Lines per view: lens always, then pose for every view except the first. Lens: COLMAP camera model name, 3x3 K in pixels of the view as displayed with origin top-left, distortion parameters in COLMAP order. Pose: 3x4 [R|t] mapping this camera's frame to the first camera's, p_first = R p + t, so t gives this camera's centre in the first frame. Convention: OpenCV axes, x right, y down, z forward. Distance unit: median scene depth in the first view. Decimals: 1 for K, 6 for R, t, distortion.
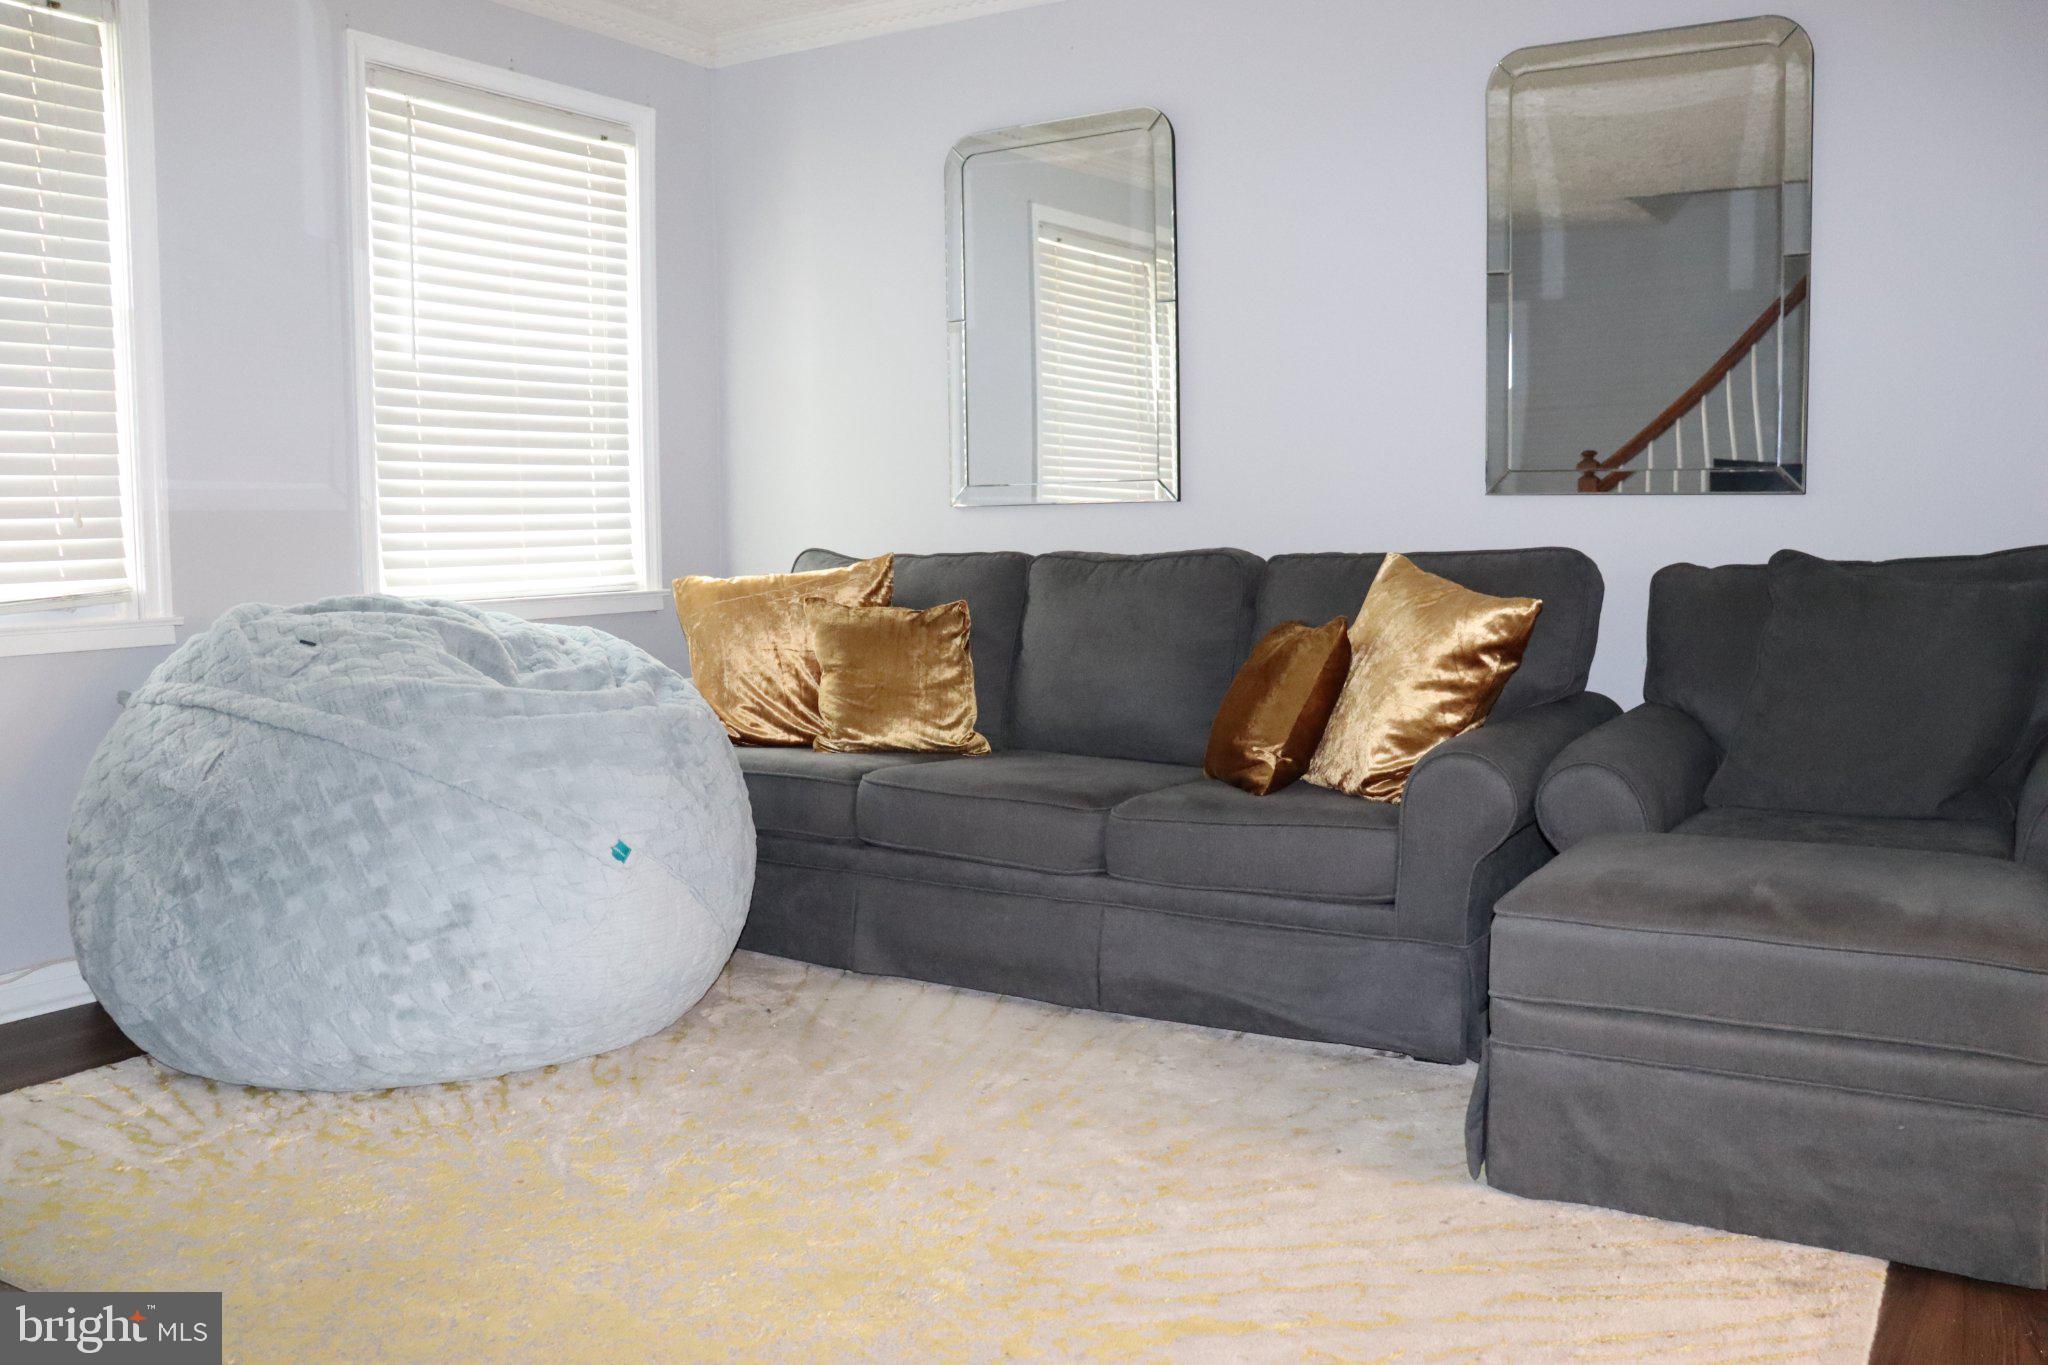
lens RADIAL K [[1683.8, 0, 1045.8], [0, 1683.8, 674.8], [0, 0, 1]] dist [-0.168390, 0.138880]
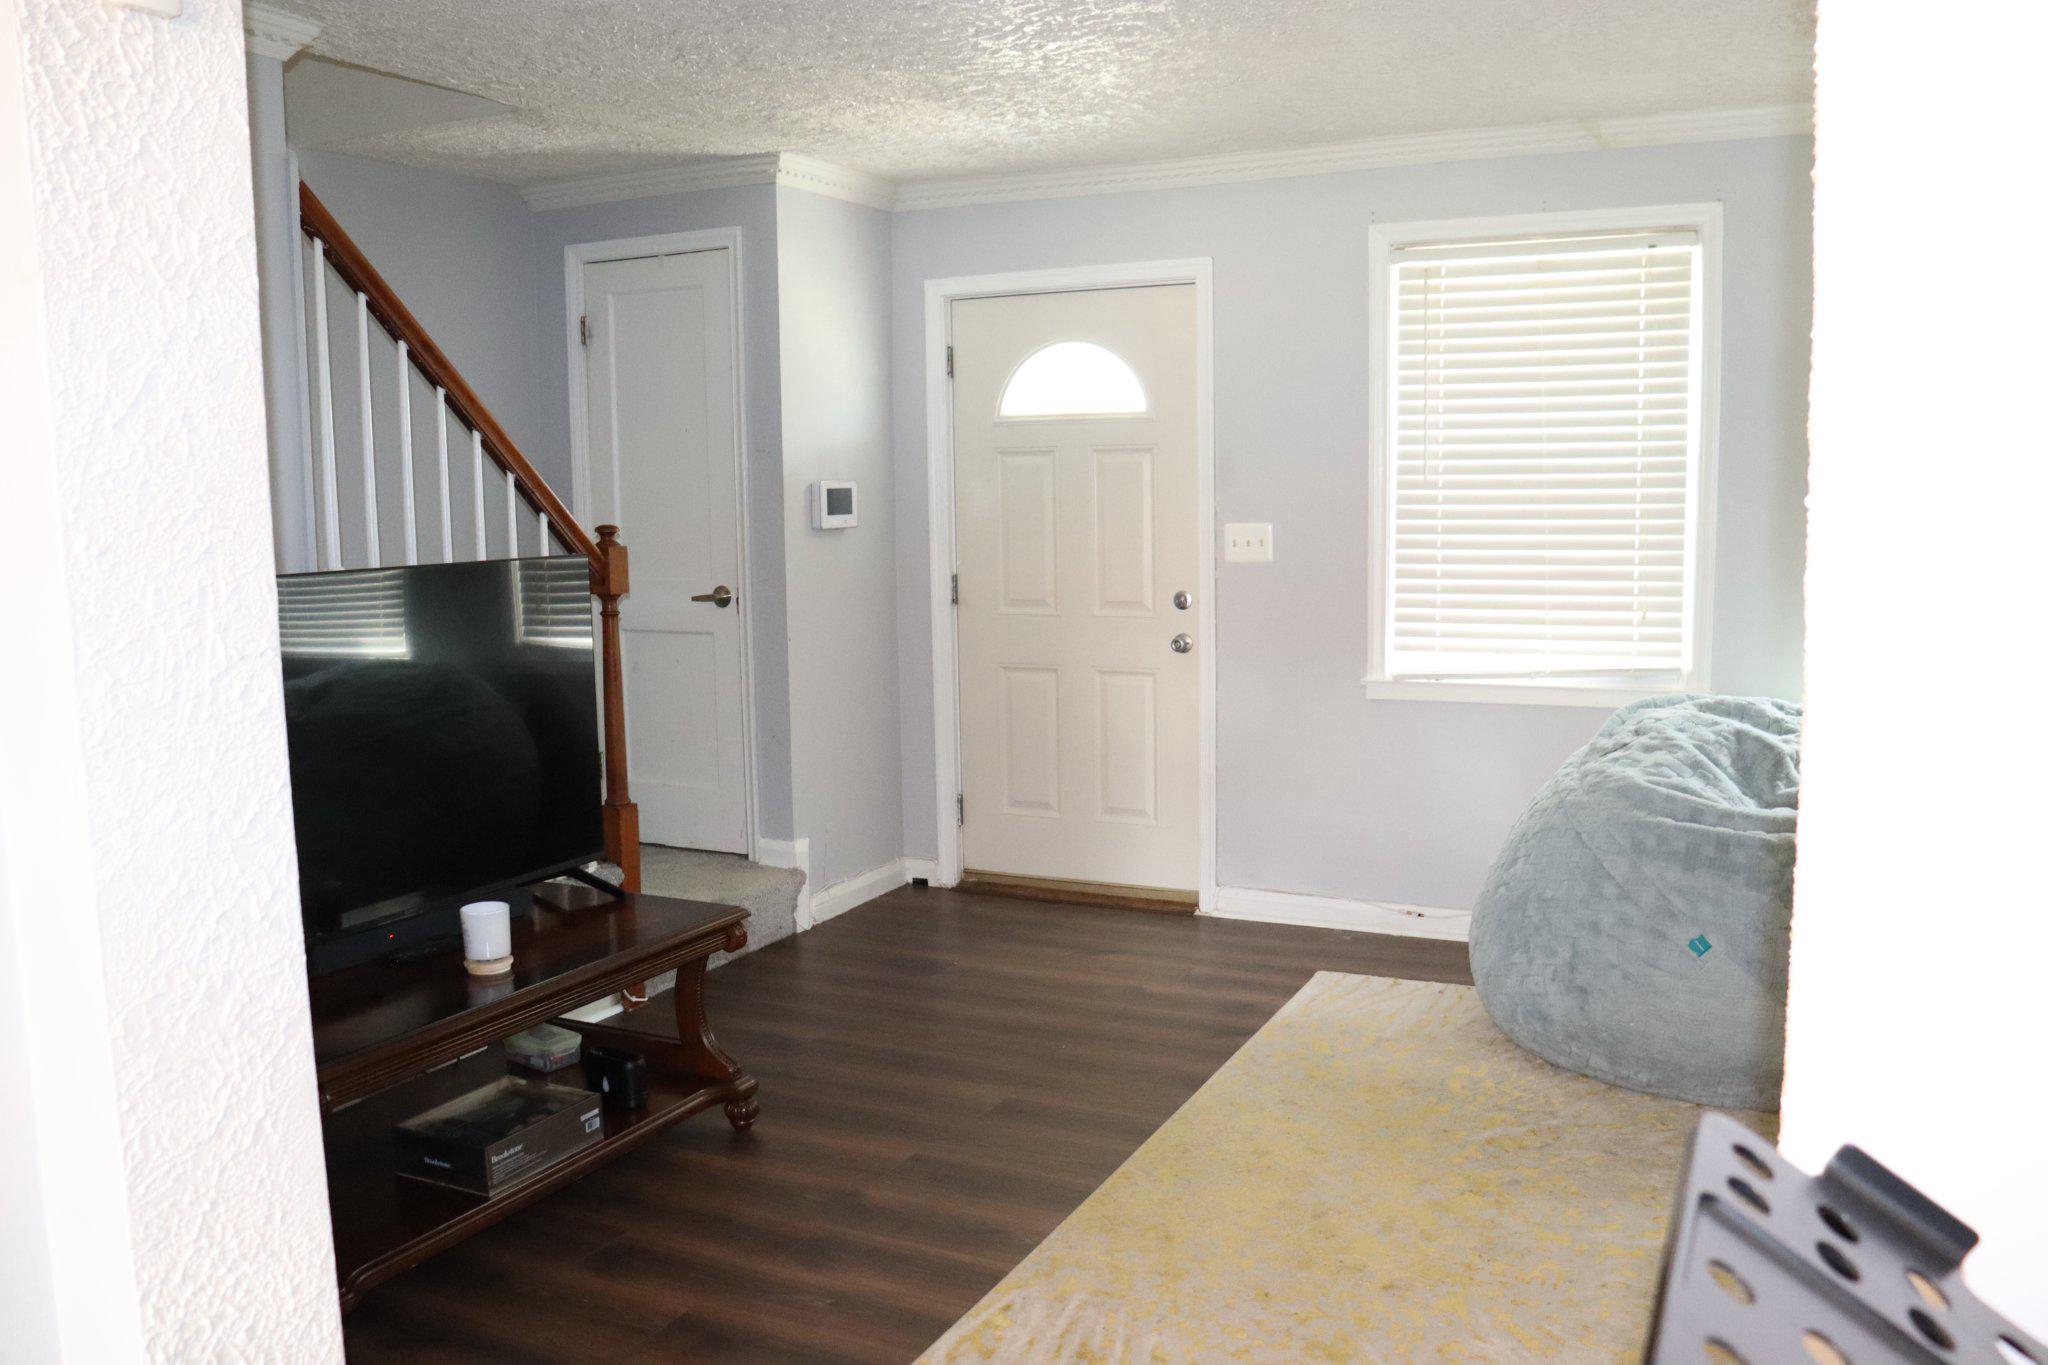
lens RADIAL K [[1683.8, 0, 1044.3], [0, 1683.8, 701.7], [0, 0, 1]] dist [-0.168390, 0.138880]
pose [[0.101046, 0.135454, -0.985618, 0.828338], [-0.073623, 0.988990, 0.128370, -0.183060], [0.992154, 0.059593, 0.109906, 0.369925]]
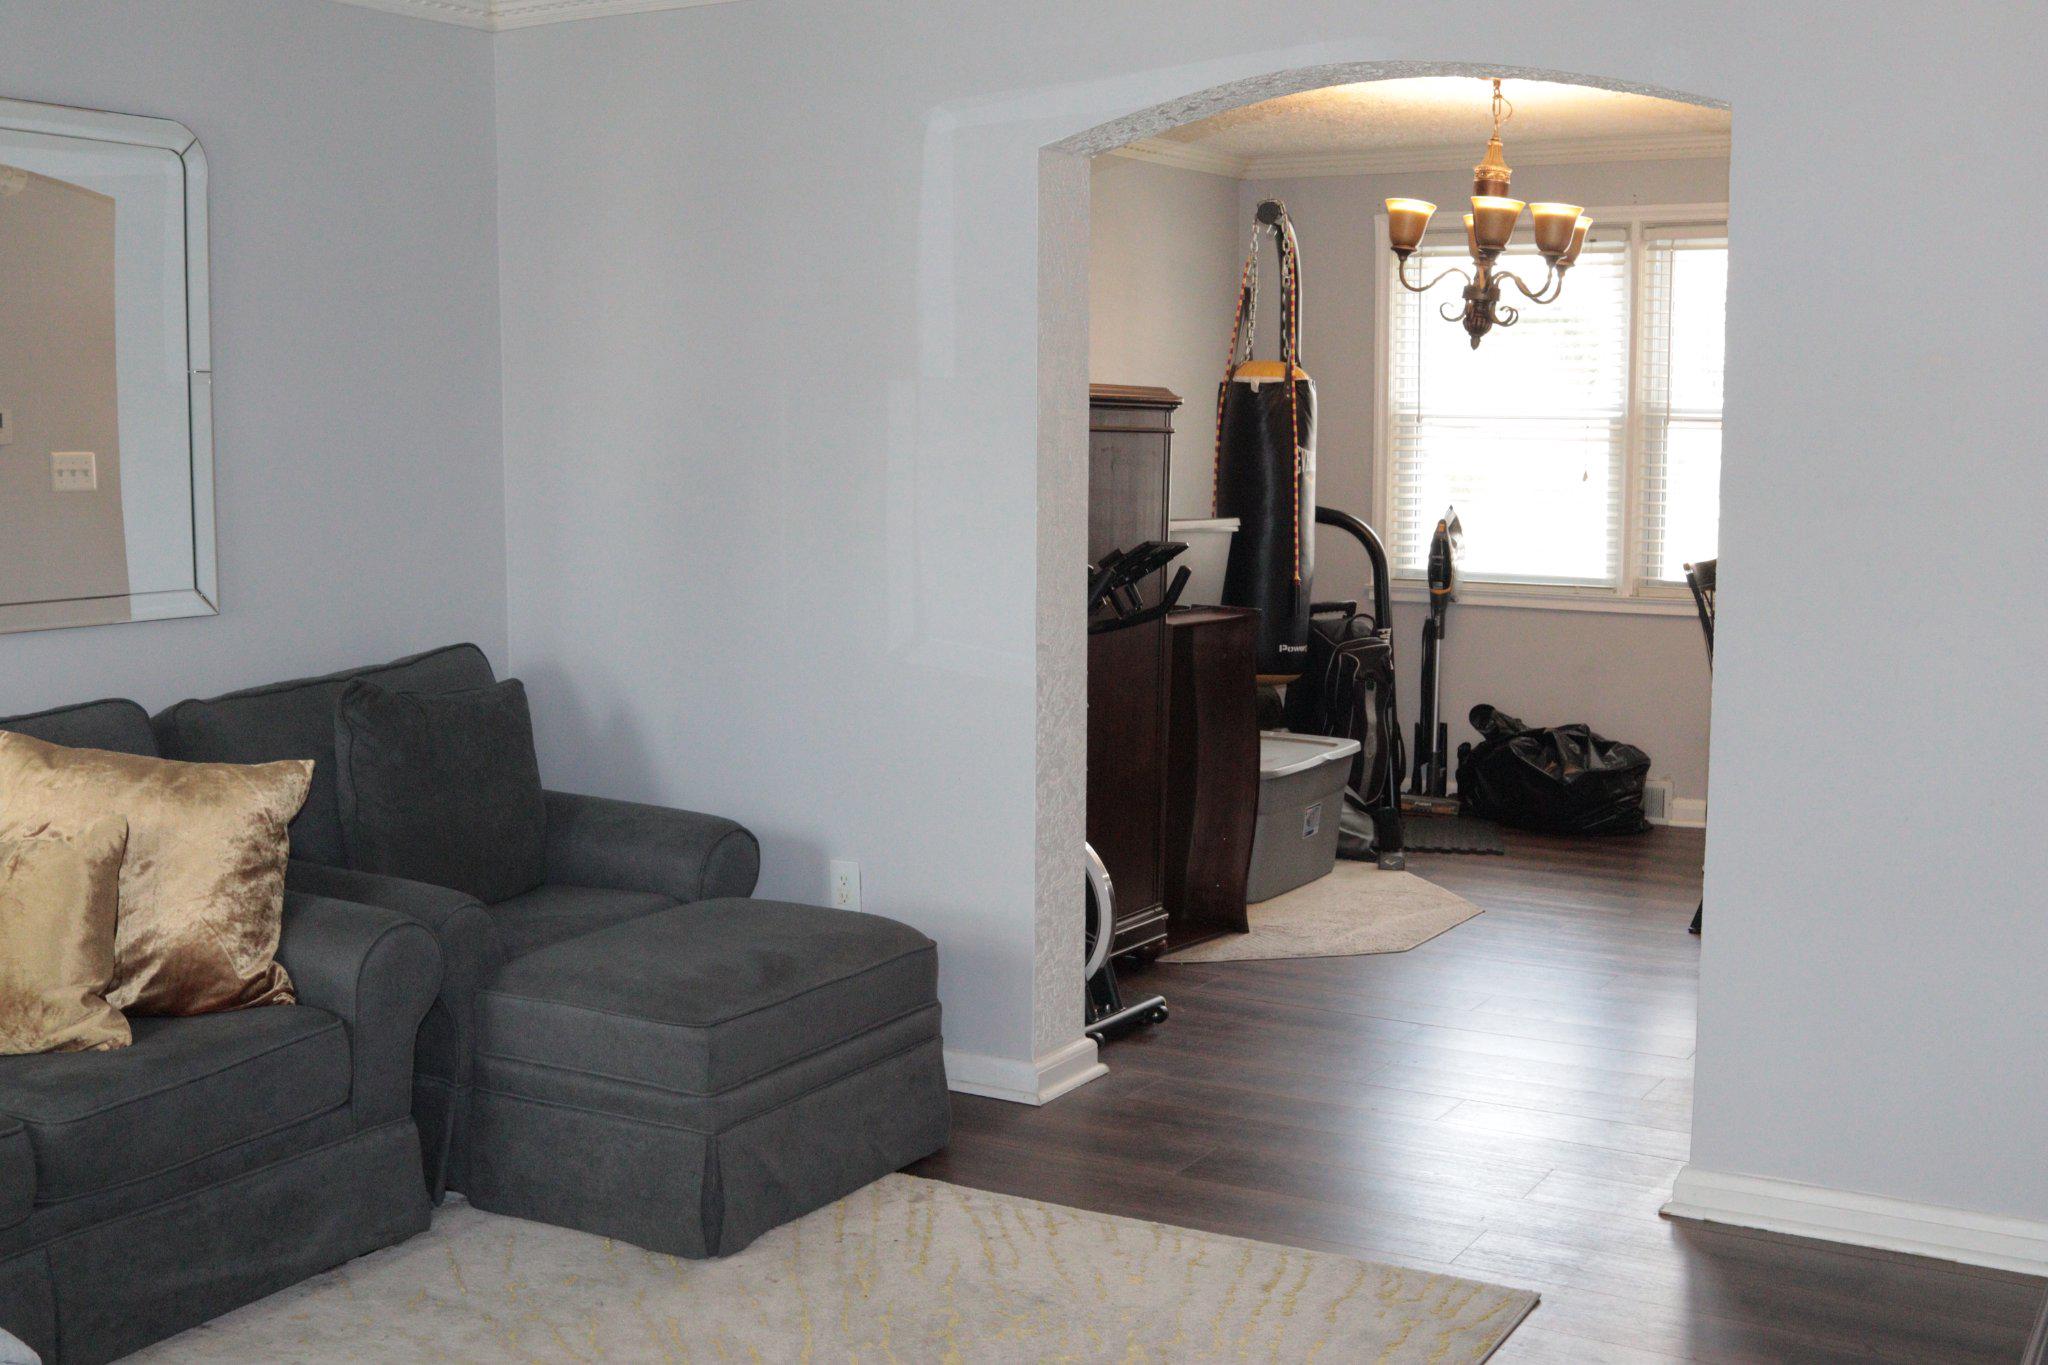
lens RADIAL K [[2258.4, 0, 1043.0], [0, 2258.4, 738.6], [0, 0, 1]] dist [-0.098741, 0.000000]
pose [[-0.043153, -0.139013, 0.989350, -0.997401], [0.076879, 0.986874, 0.142018, -0.207277], [-0.996106, 0.082189, -0.031900, 0.616871]]
